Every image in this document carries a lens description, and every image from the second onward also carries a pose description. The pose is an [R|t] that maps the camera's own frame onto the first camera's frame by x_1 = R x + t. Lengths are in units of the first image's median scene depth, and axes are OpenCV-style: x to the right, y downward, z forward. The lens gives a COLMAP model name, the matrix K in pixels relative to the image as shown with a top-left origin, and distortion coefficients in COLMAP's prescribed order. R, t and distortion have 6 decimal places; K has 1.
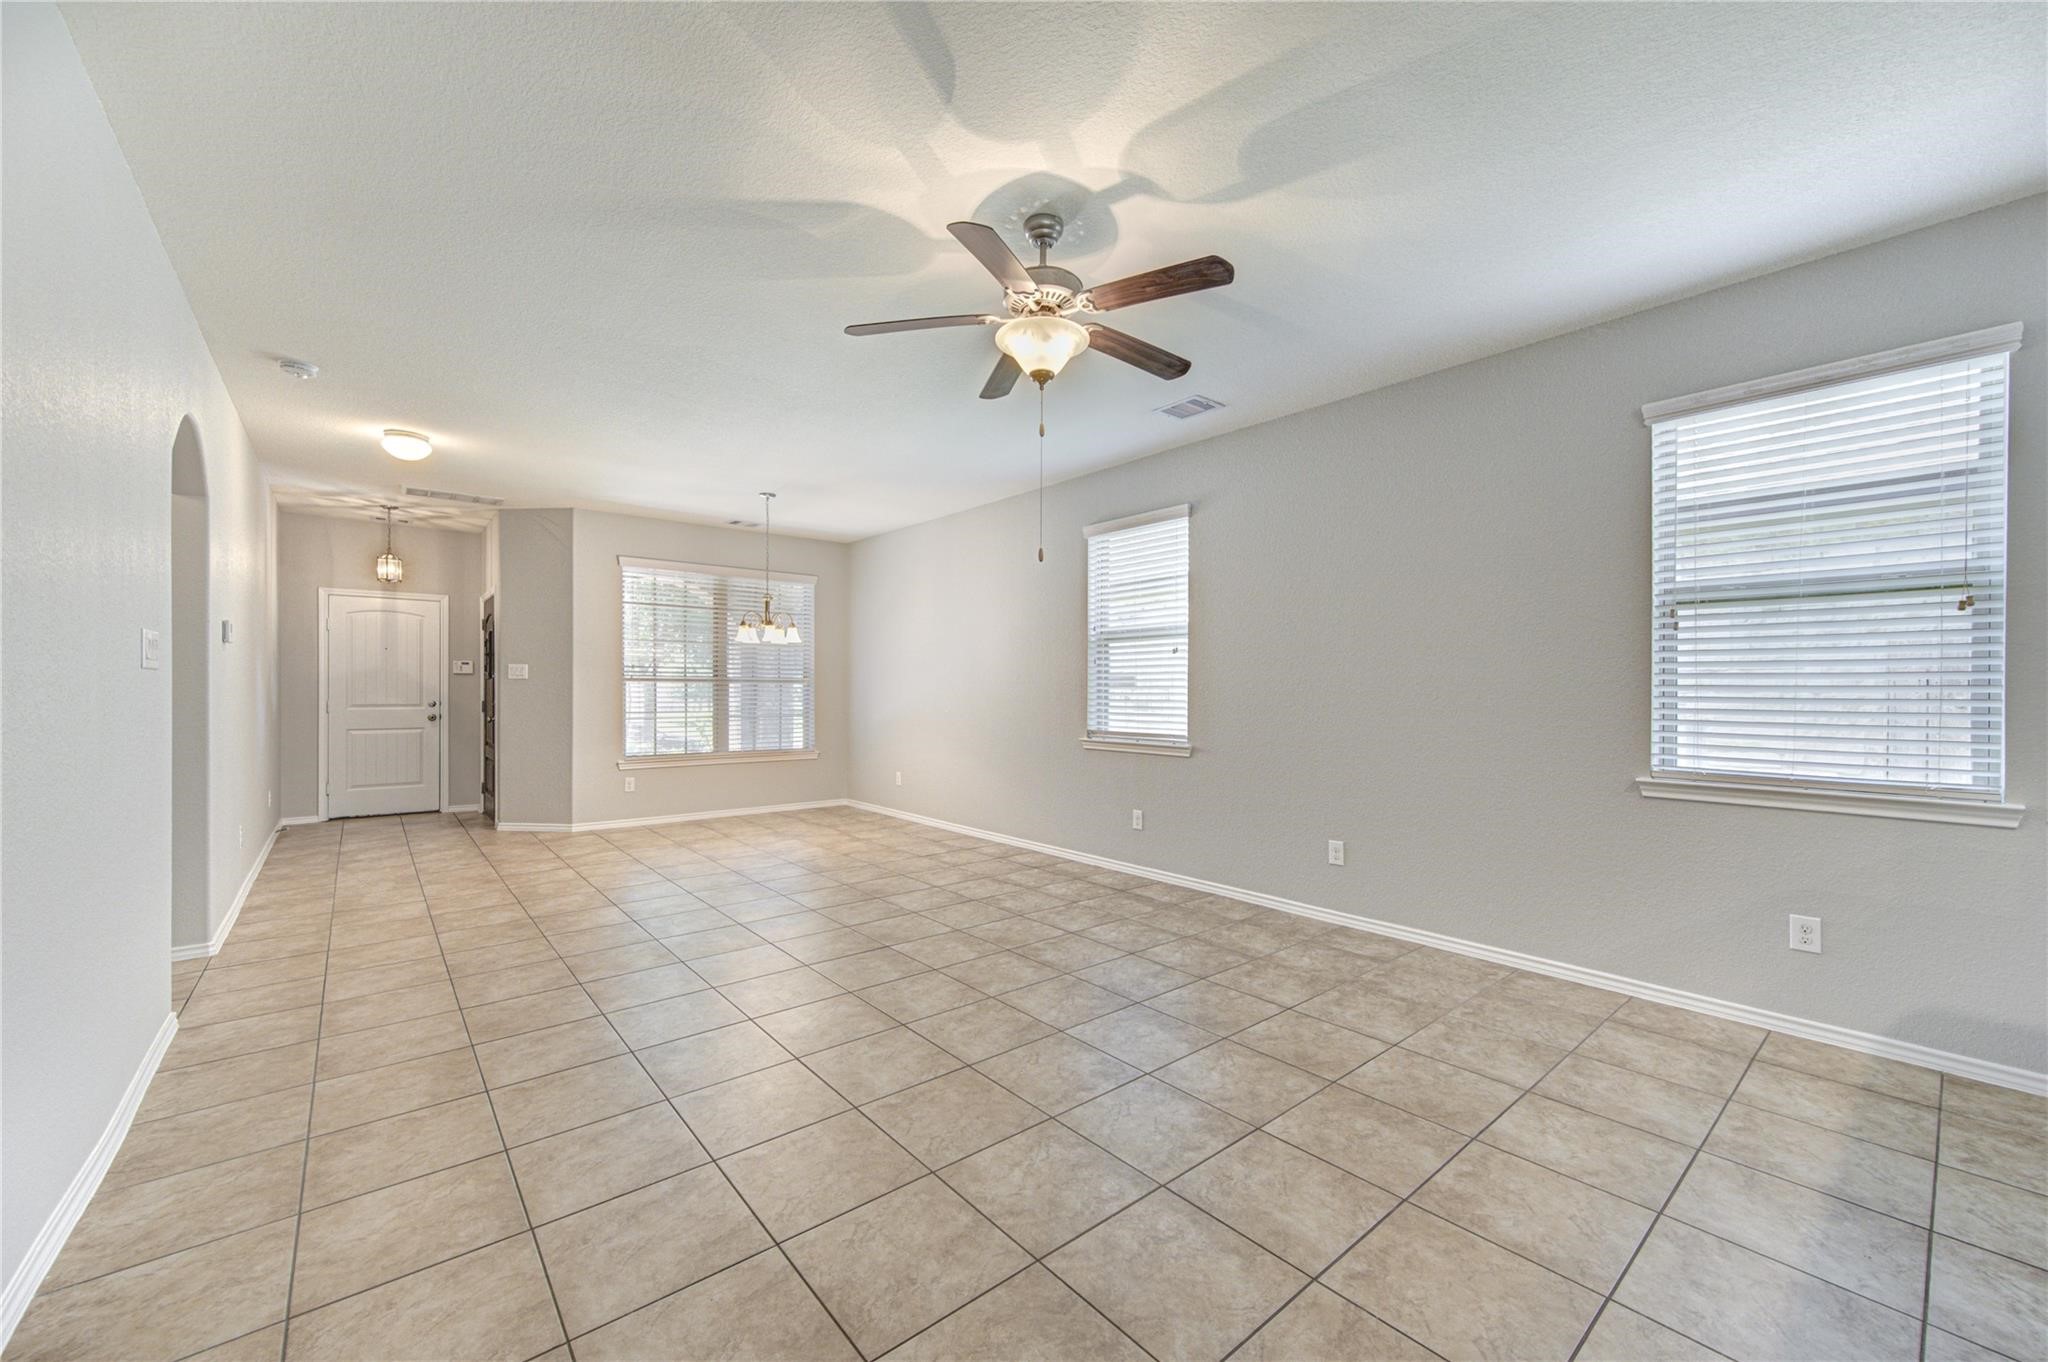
lens RADIAL K [[768.5, 0, 935.6], [0, 768.5, 698.2], [0, 0, 1]] dist [0.000136, 0.000328]
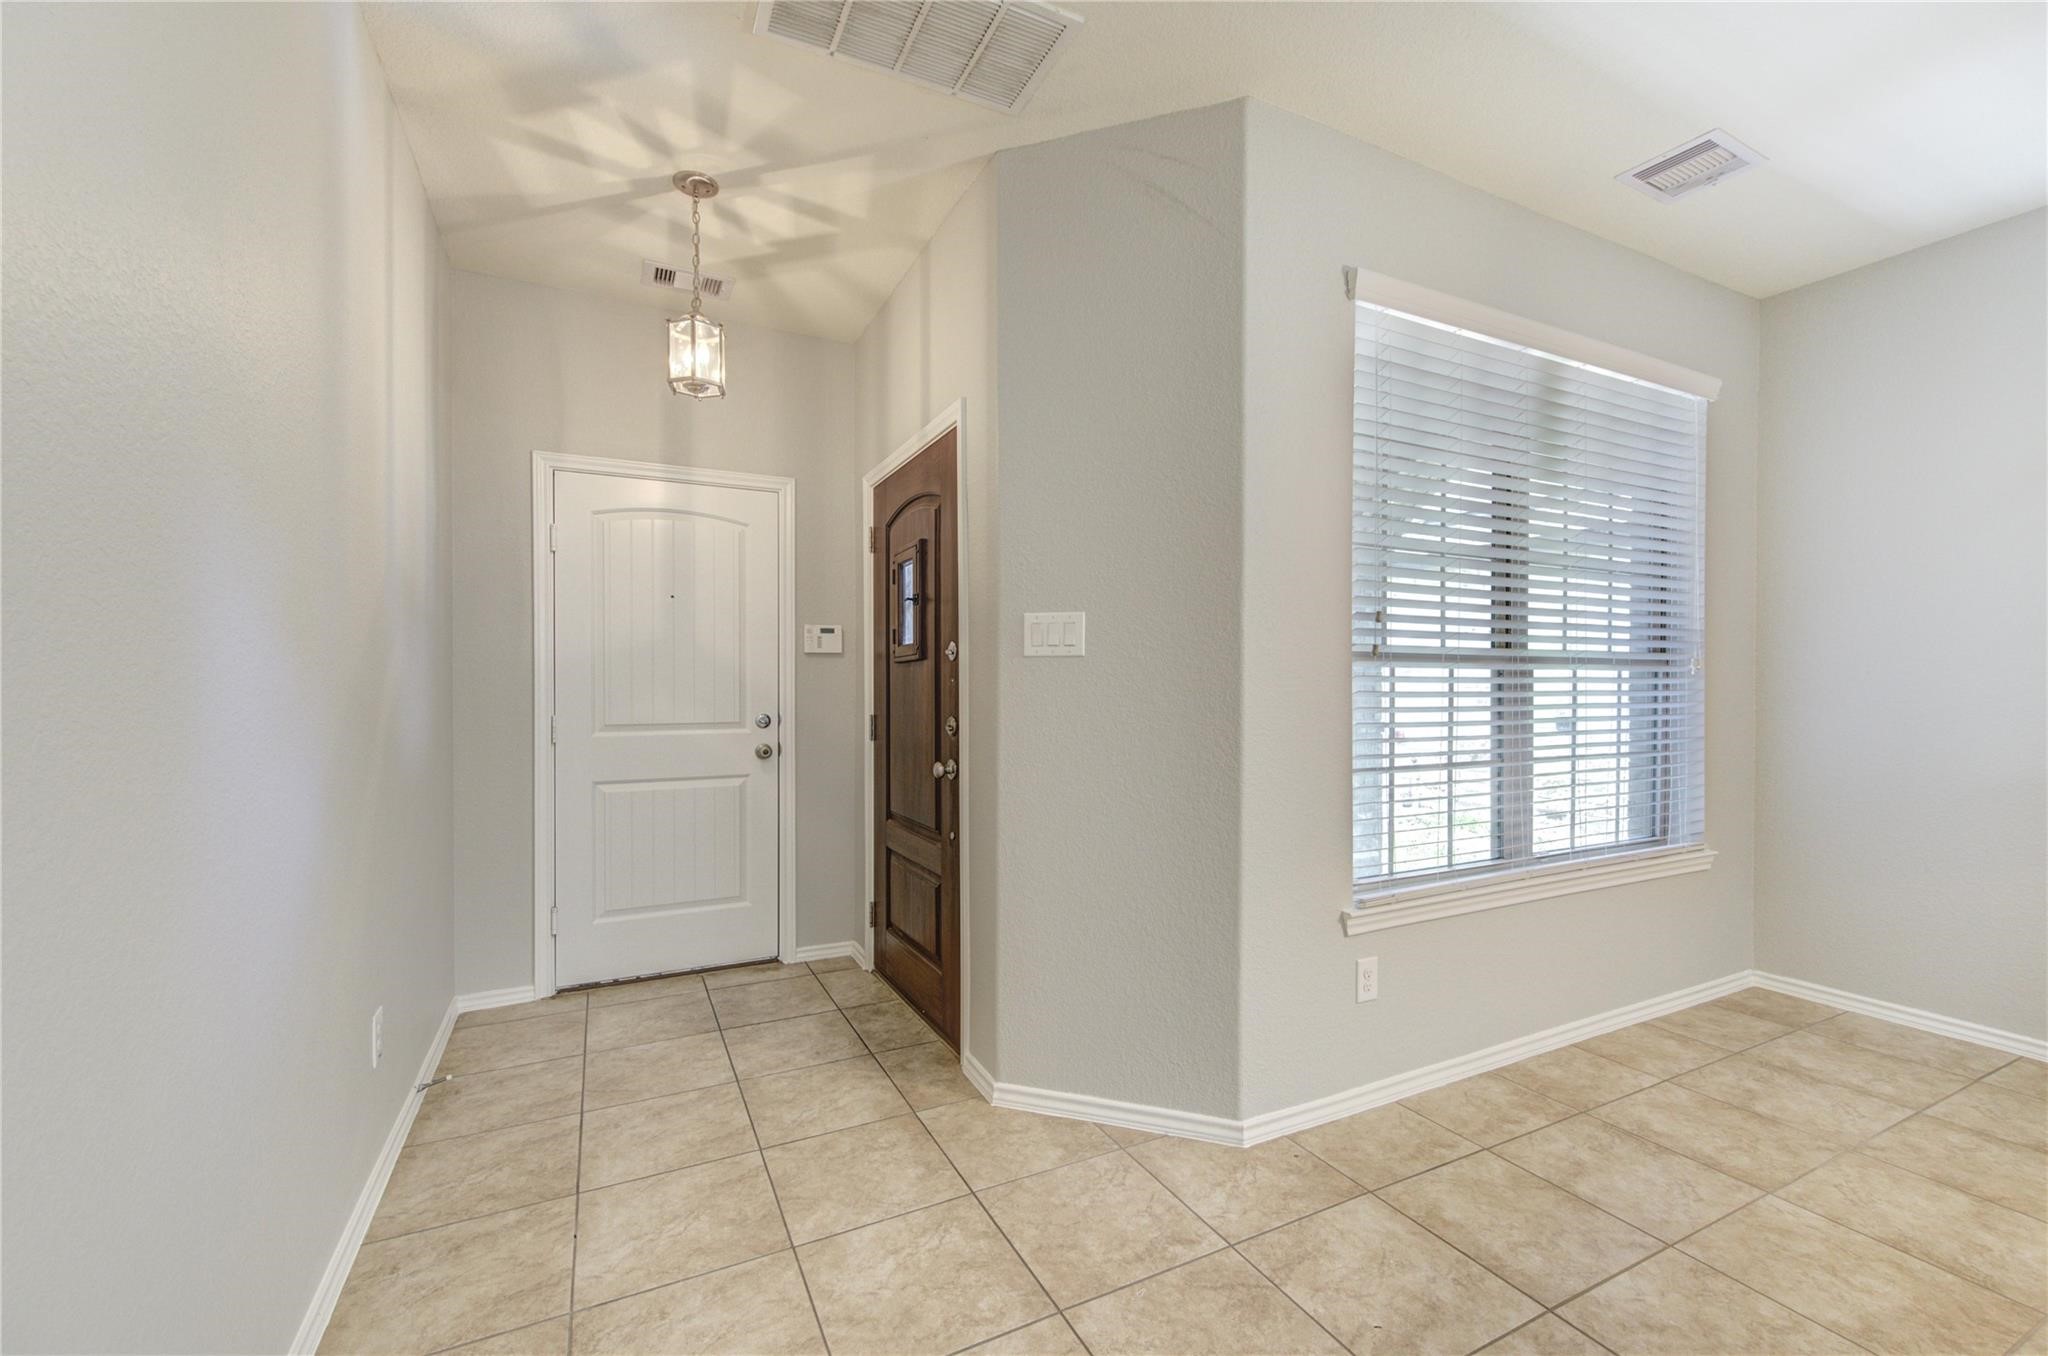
lens RADIAL K [[792.9, 0, 980.8], [0, 792.9, 691.8], [0, 0, 1]] dist [0.025173, 0.000109]
pose [[0.979757, -0.007973, -0.200032, -0.450196], [0.007131, 0.999962, -0.004929, -0.006778], [0.200064, 0.003403, 0.979777, 0.586609]]
